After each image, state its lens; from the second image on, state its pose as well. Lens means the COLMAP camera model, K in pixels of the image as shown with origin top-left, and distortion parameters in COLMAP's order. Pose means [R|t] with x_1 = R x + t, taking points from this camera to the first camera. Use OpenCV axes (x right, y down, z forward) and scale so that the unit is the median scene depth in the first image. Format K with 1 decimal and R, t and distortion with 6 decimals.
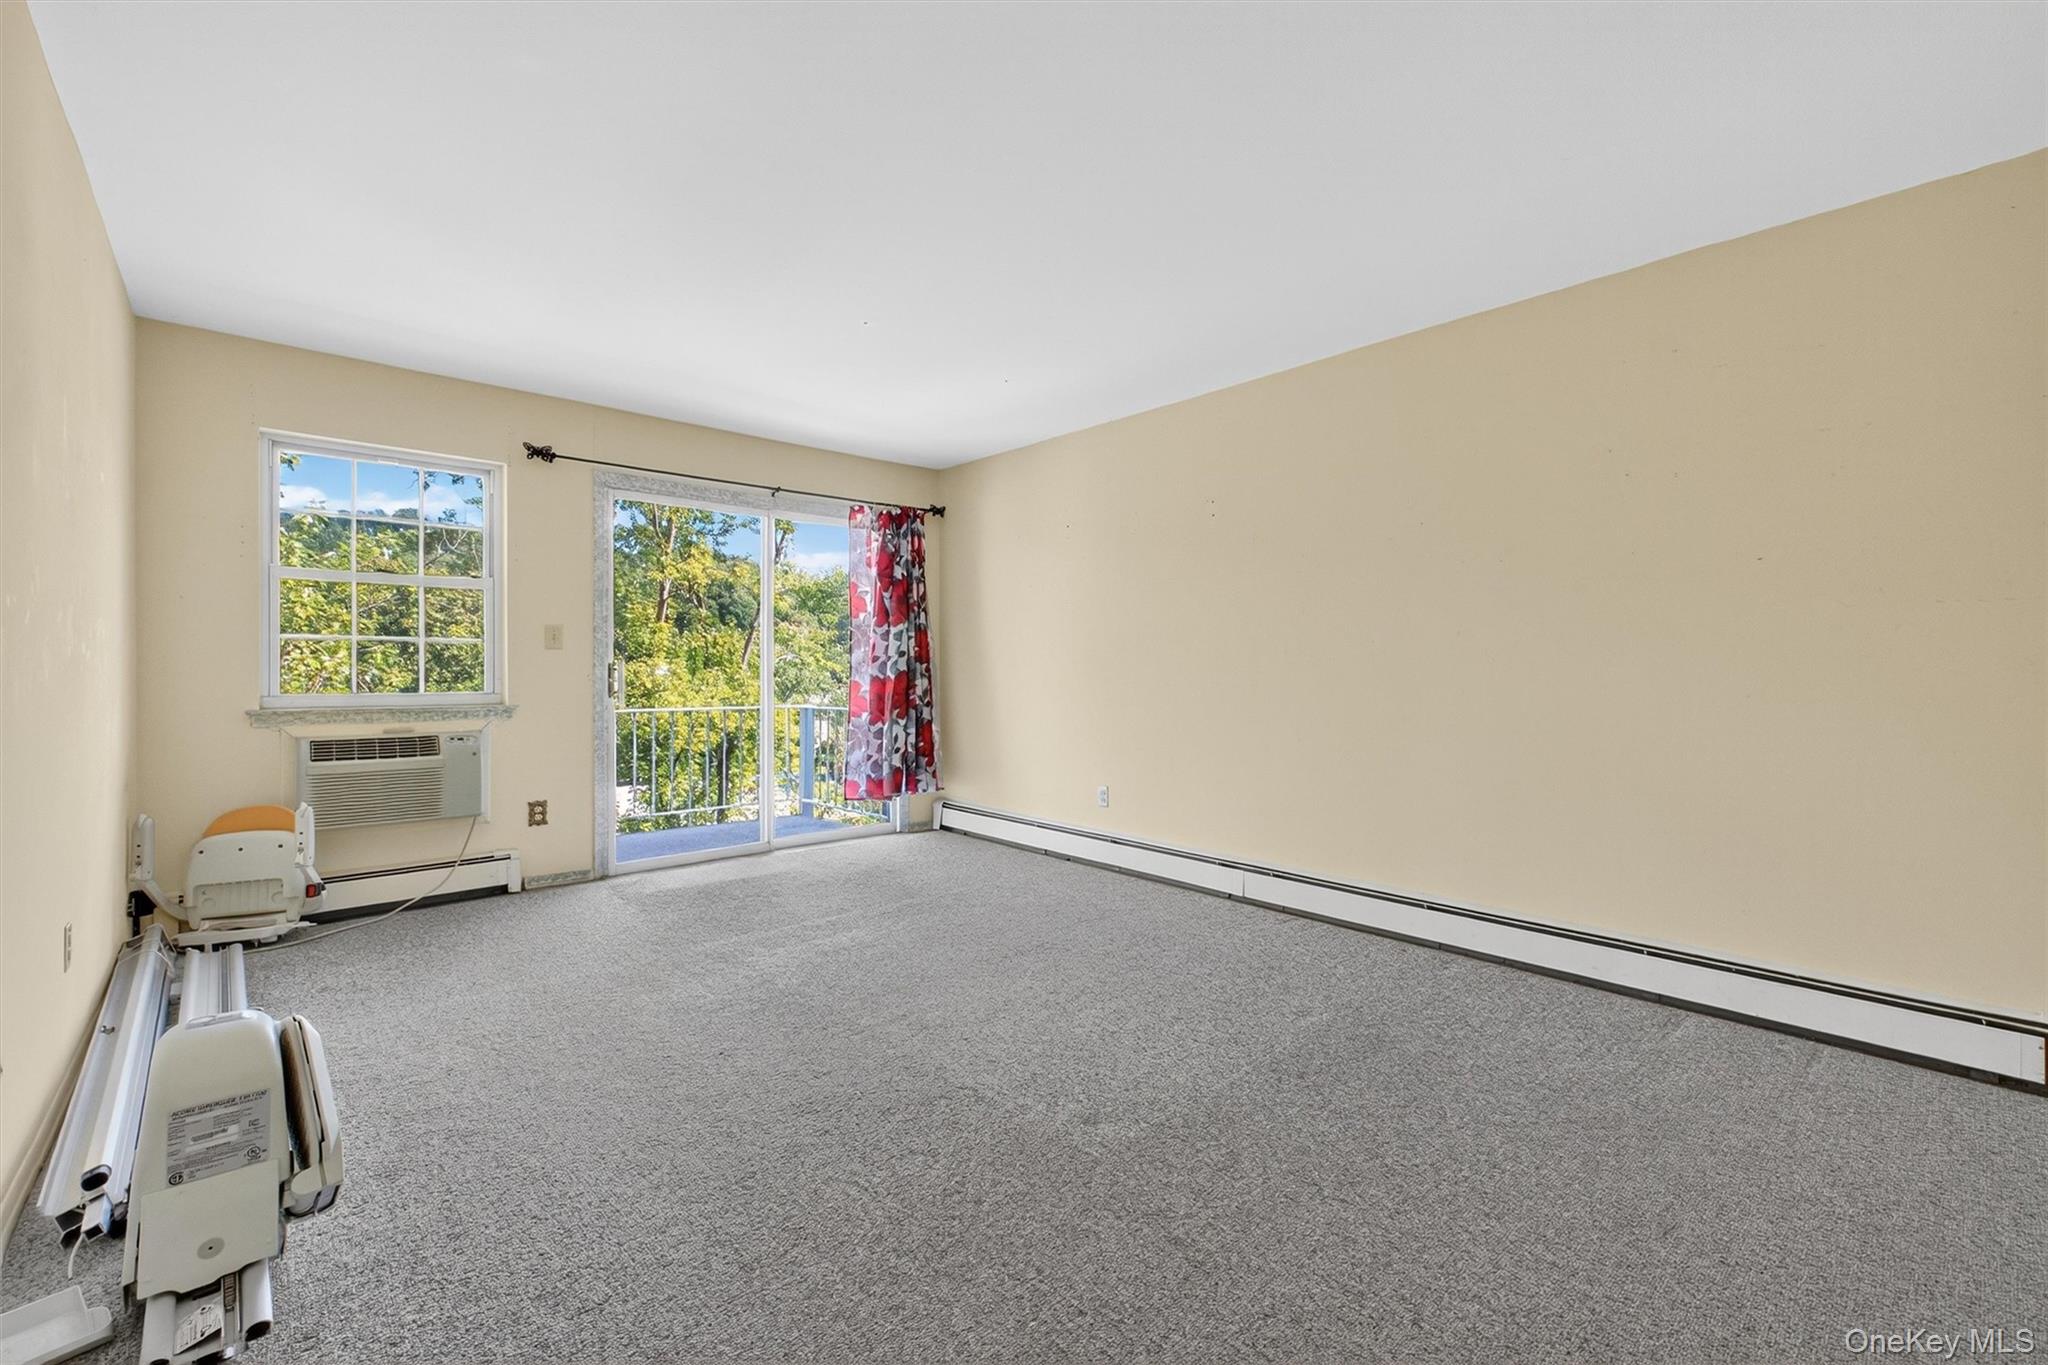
lens RADIAL K [[822.4, 0, 1024.0], [0, 822.4, 682.5], [0, 0, 1]] dist [0.000083, -0.000030]
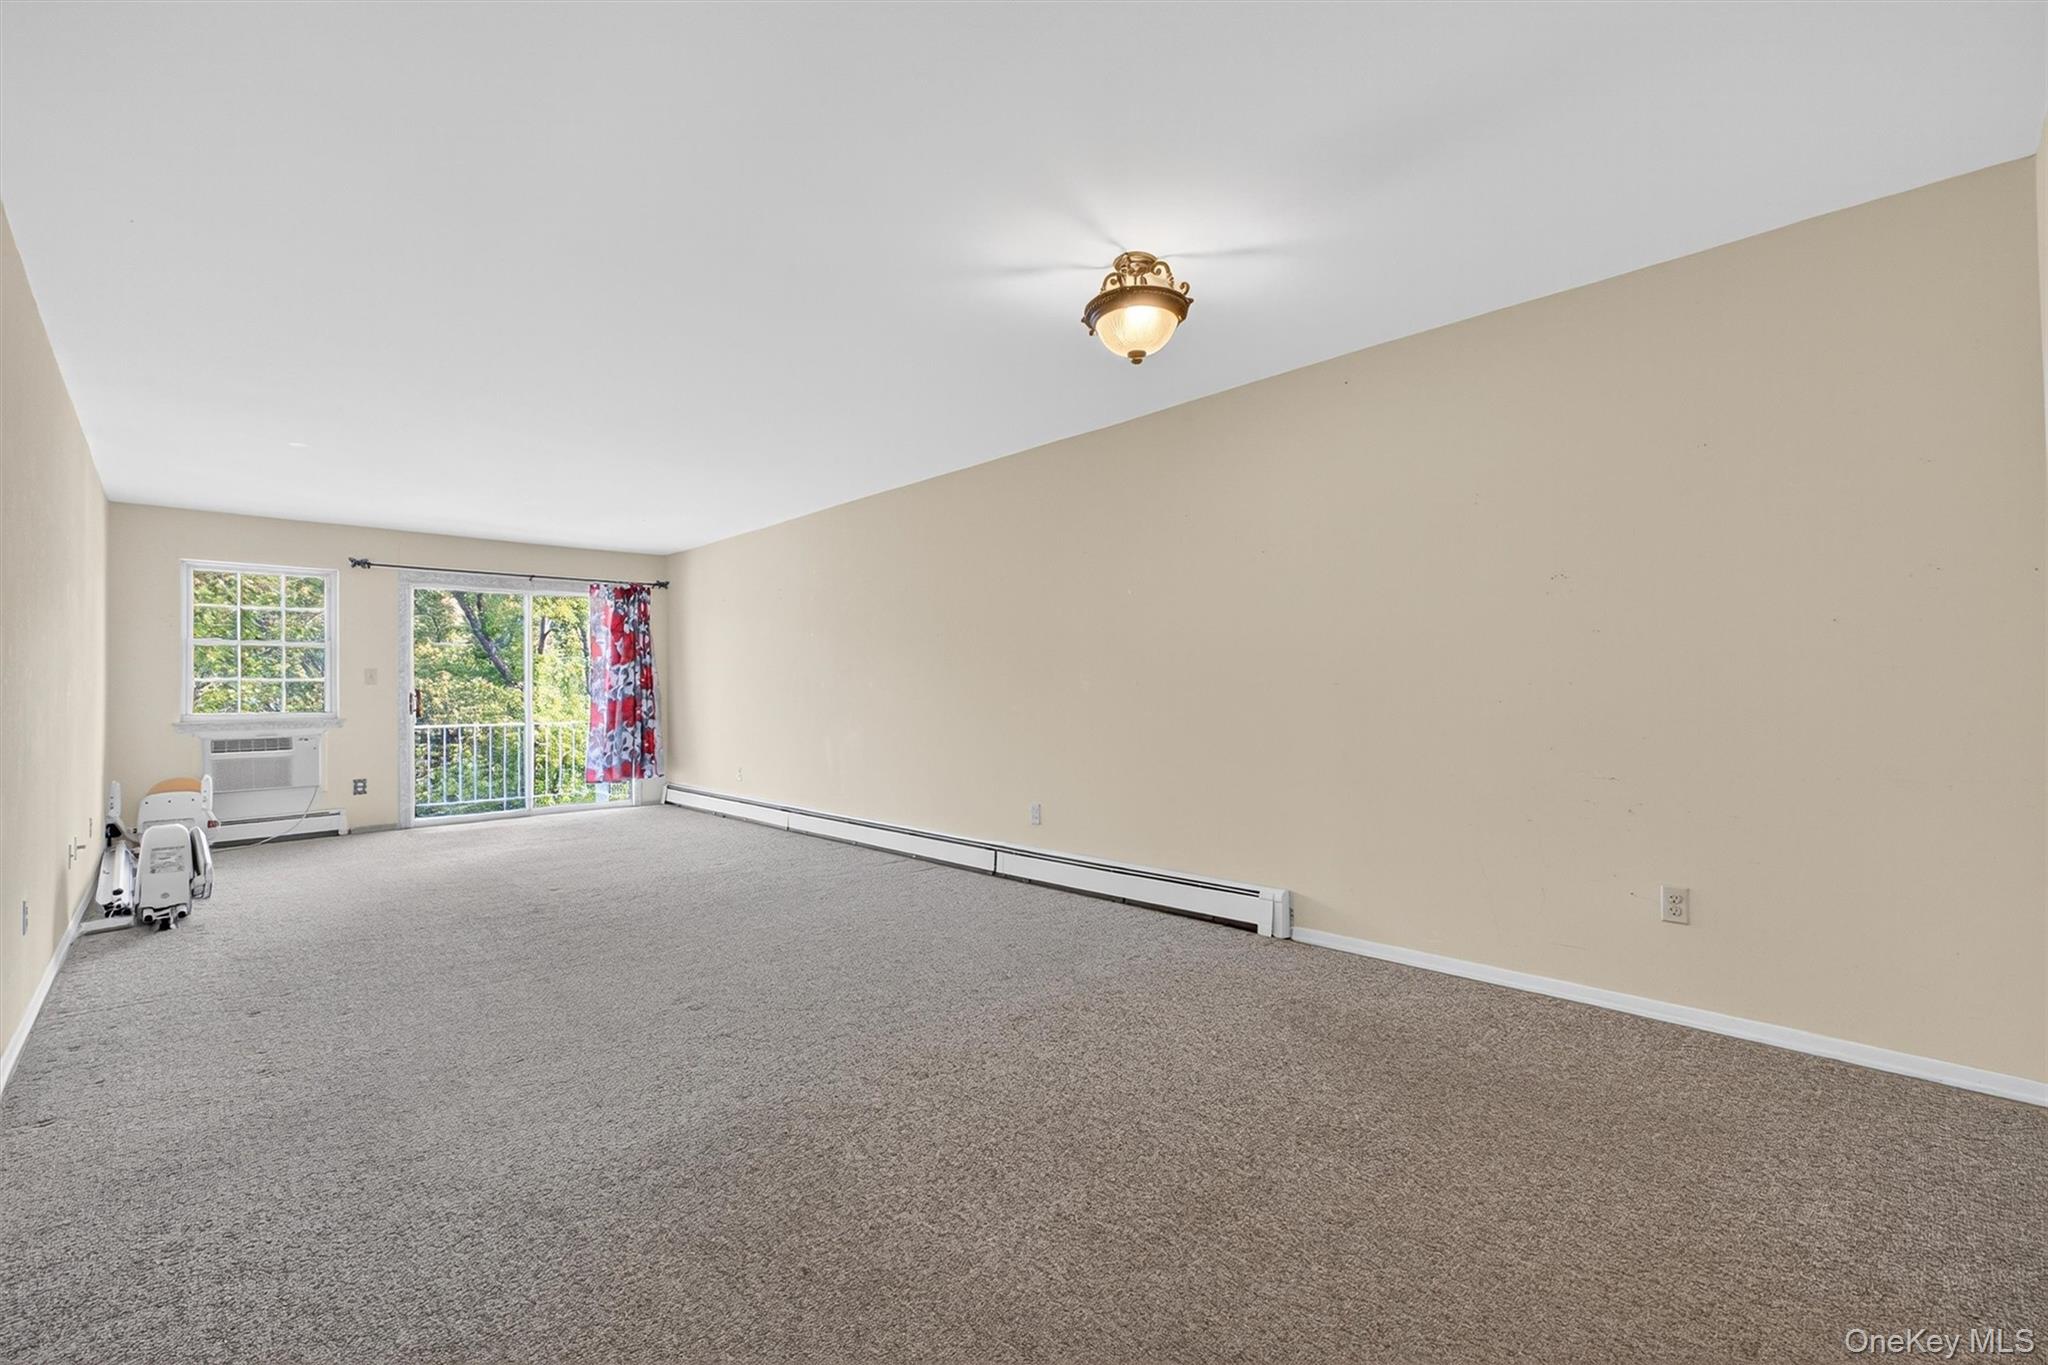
lens RADIAL K [[871.5, 0, 1050.2], [0, 871.5, 690.4], [0, 0, 1]] dist [-0.002316, 0.000231]
pose [[0.999189, -0.011794, 0.038487, 0.554856], [0.012399, 0.999803, -0.015497, 0.011470], [-0.038297, 0.015962, 0.999139, -0.602410]]
